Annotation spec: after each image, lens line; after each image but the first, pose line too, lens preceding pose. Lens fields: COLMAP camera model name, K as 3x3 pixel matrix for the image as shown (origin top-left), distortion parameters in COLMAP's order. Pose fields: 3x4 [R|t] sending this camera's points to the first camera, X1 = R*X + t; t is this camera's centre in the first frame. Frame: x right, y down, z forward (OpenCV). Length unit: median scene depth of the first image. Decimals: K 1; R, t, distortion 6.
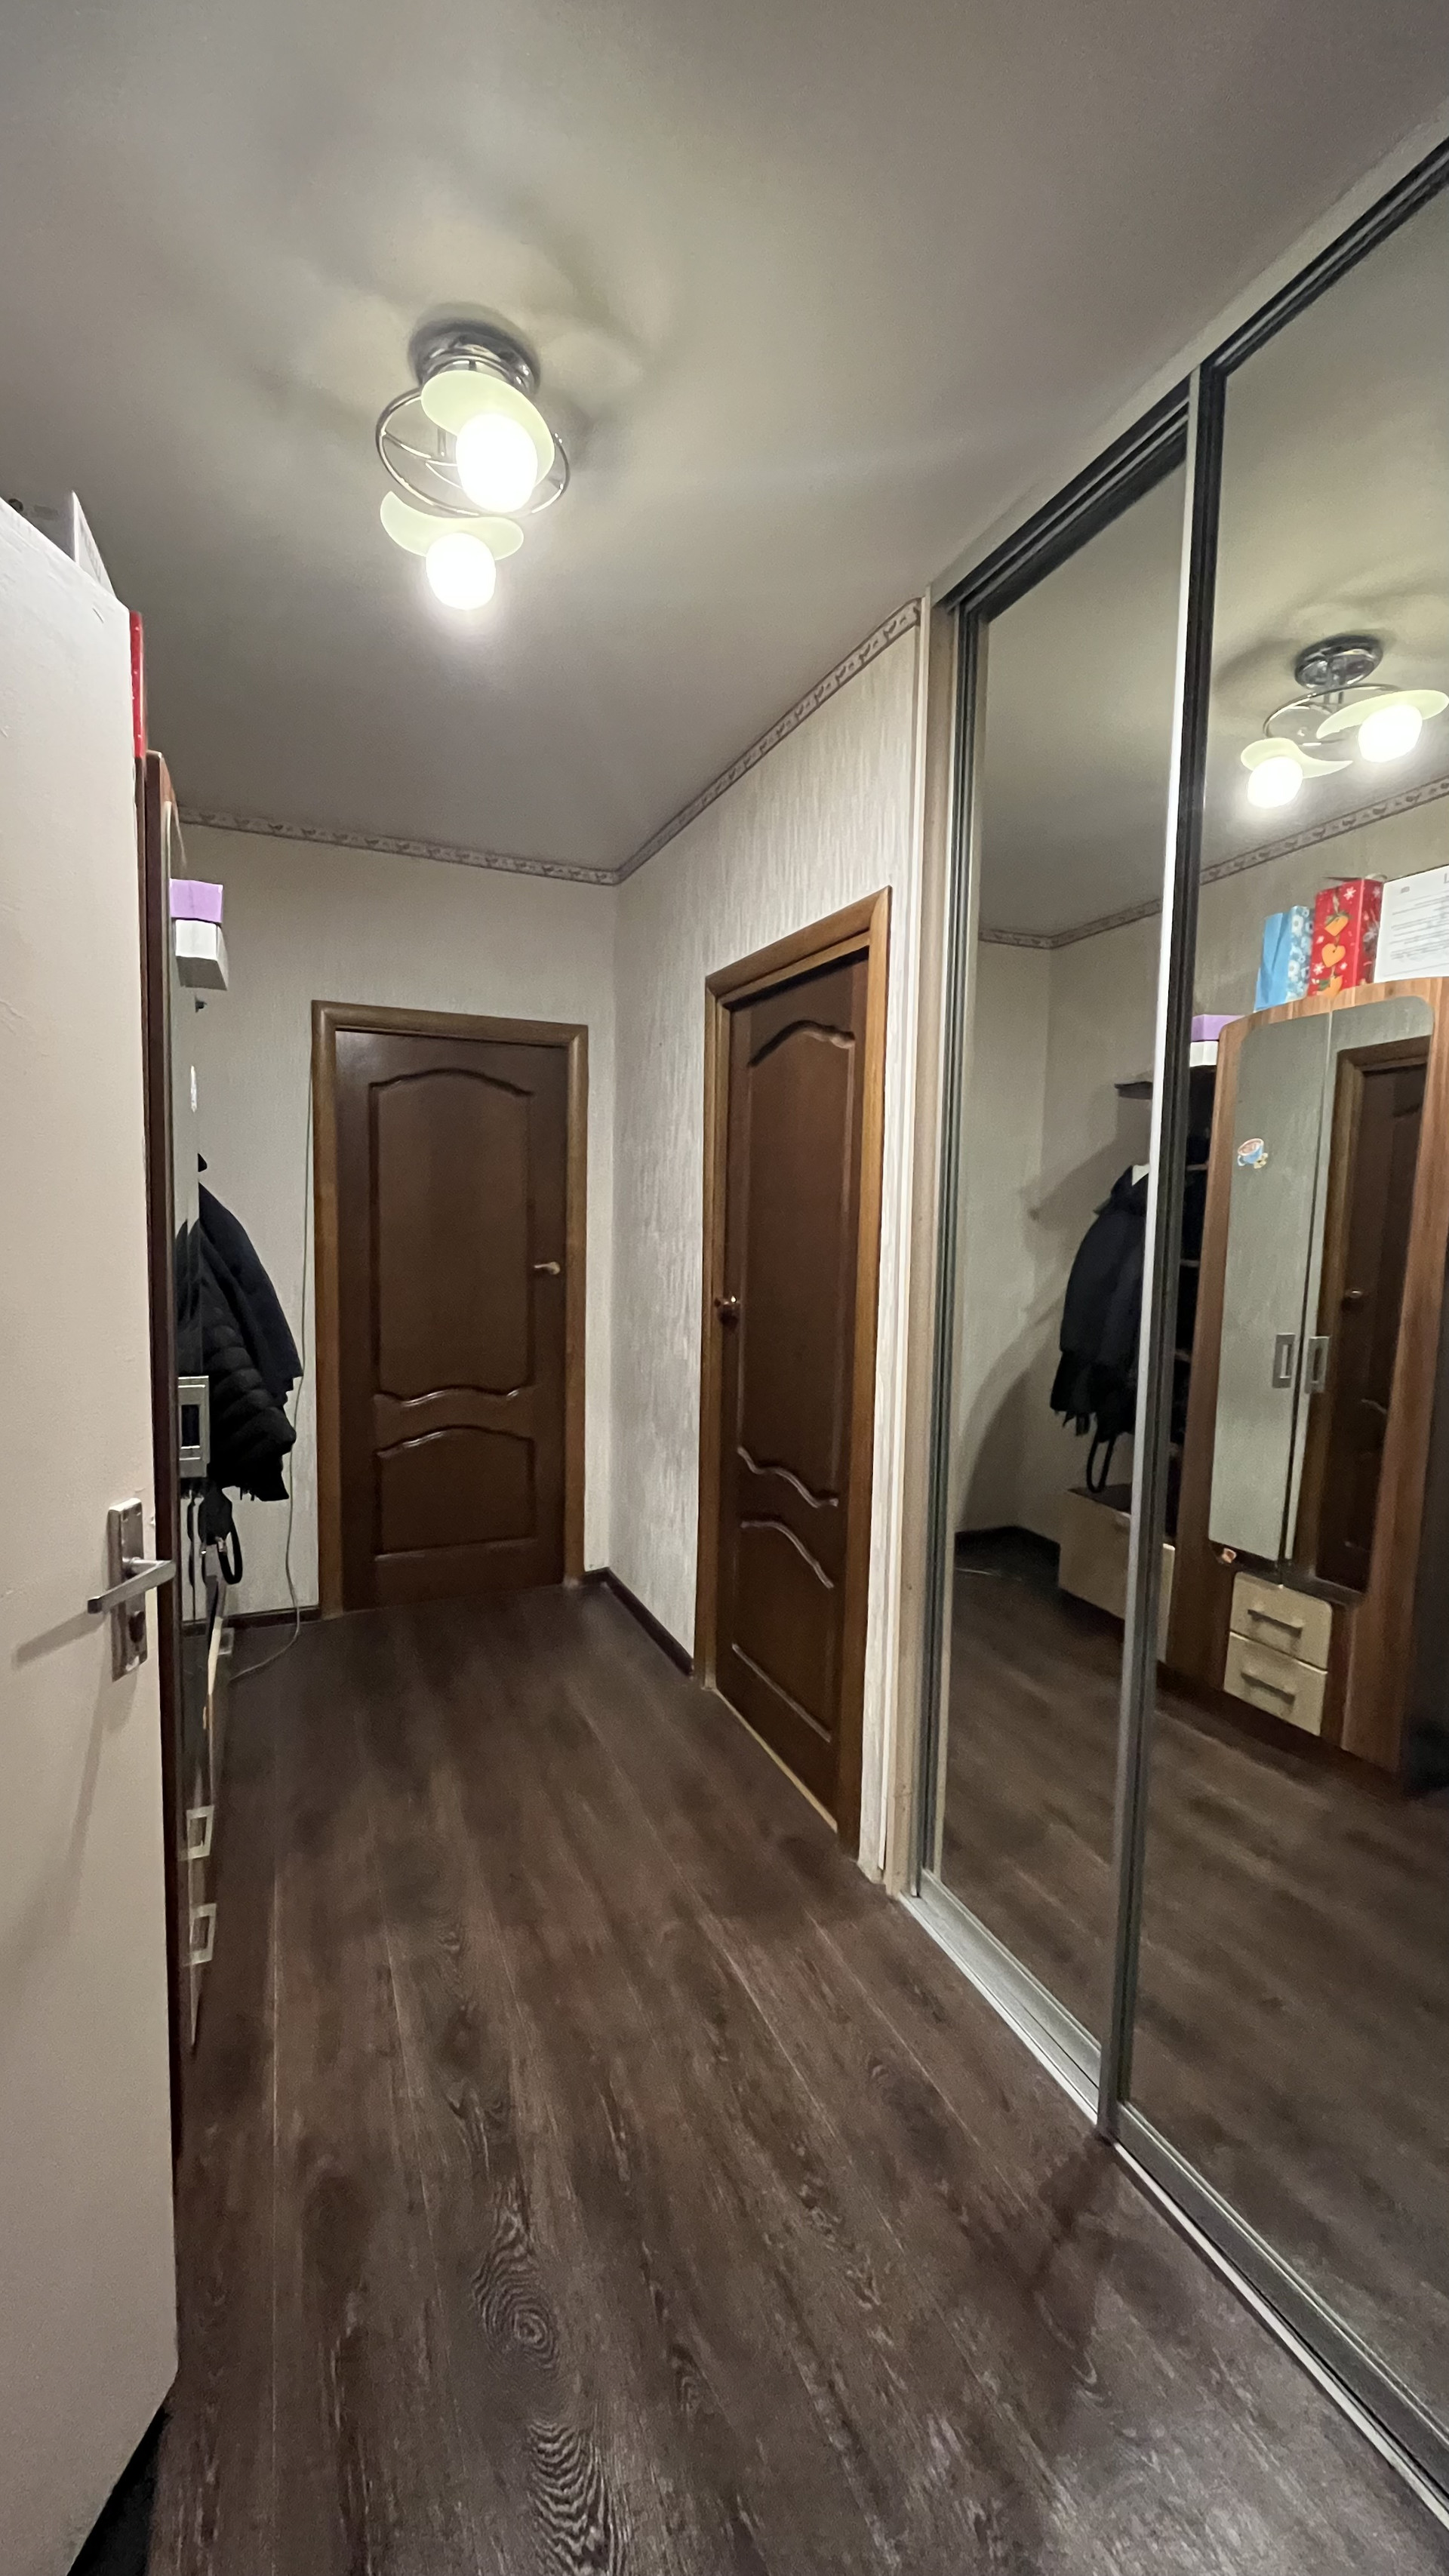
lens RADIAL K [[1033.5, 0, 729.8], [0, 1033.5, 1282.0], [0, 0, 1]] dist [-0.001602, -0.001095]
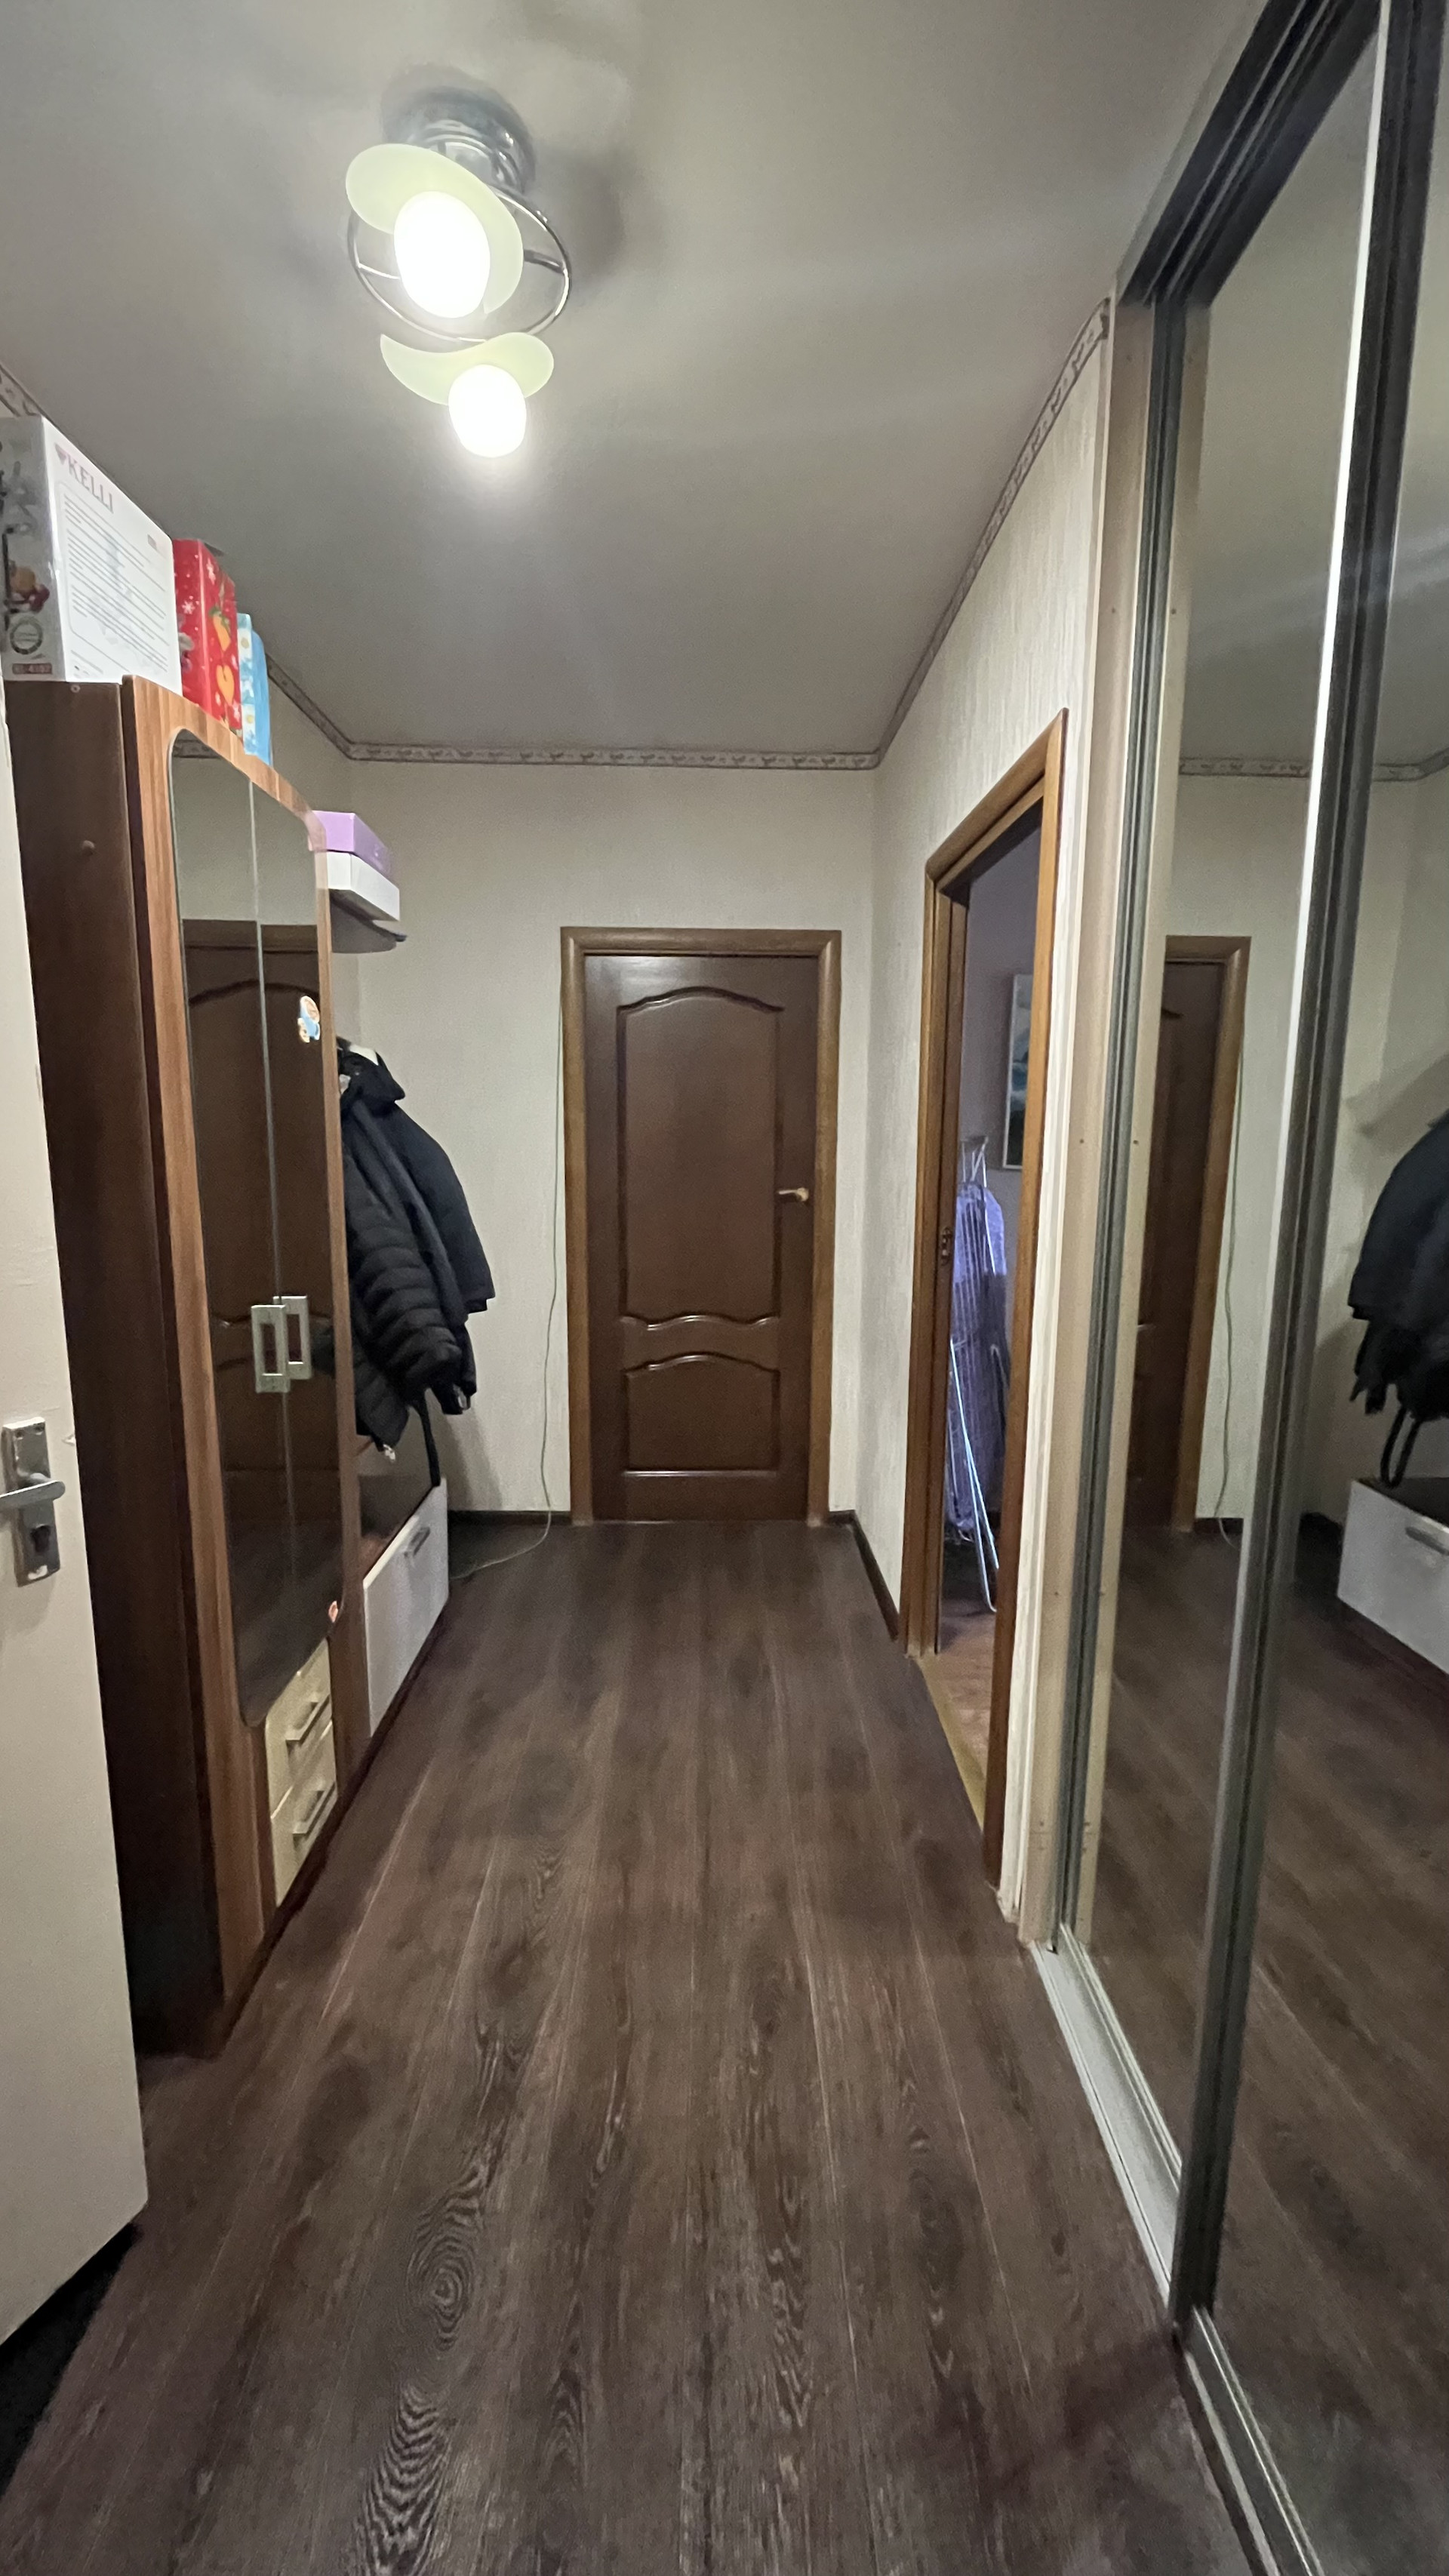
lens RADIAL K [[1038.5, 0, 722.3], [0, 1038.5, 1280.6], [0, 0, 1]] dist [-0.003183, -0.000589]
pose [[0.924904, 0.043412, -0.377714, 0.249361], [-0.015932, 0.997013, 0.075576, -0.010036], [0.379867, -0.063883, 0.922833, 0.169338]]
